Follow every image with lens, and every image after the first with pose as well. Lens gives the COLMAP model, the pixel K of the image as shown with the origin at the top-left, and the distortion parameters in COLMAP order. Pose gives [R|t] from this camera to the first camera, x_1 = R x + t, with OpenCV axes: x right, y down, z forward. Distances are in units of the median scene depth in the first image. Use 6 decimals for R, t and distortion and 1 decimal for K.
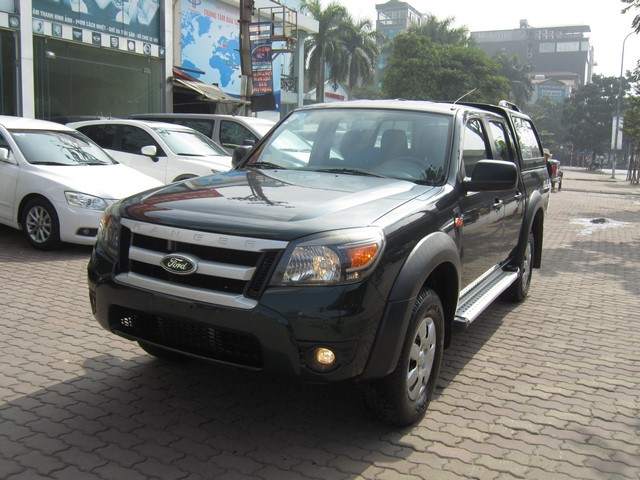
lens RADIAL K [[615.2, 0, 320.0], [0, 615.2, 240.0], [0, 0, 1]] dist [0.001278, 0.000713]
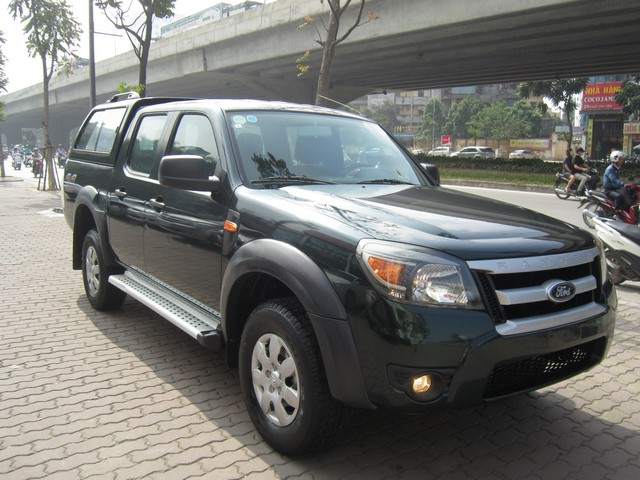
lens RADIAL K [[615.2, 0, 320.0], [0, 615.2, 240.0], [0, 0, 1]] dist [0.001278, 0.000713]
pose [[0.421146, -0.163884, 0.892064, -1.151539], [0.134481, 0.983952, 0.117276, -0.190283], [-0.896968, 0.070575, 0.436427, 0.851679]]
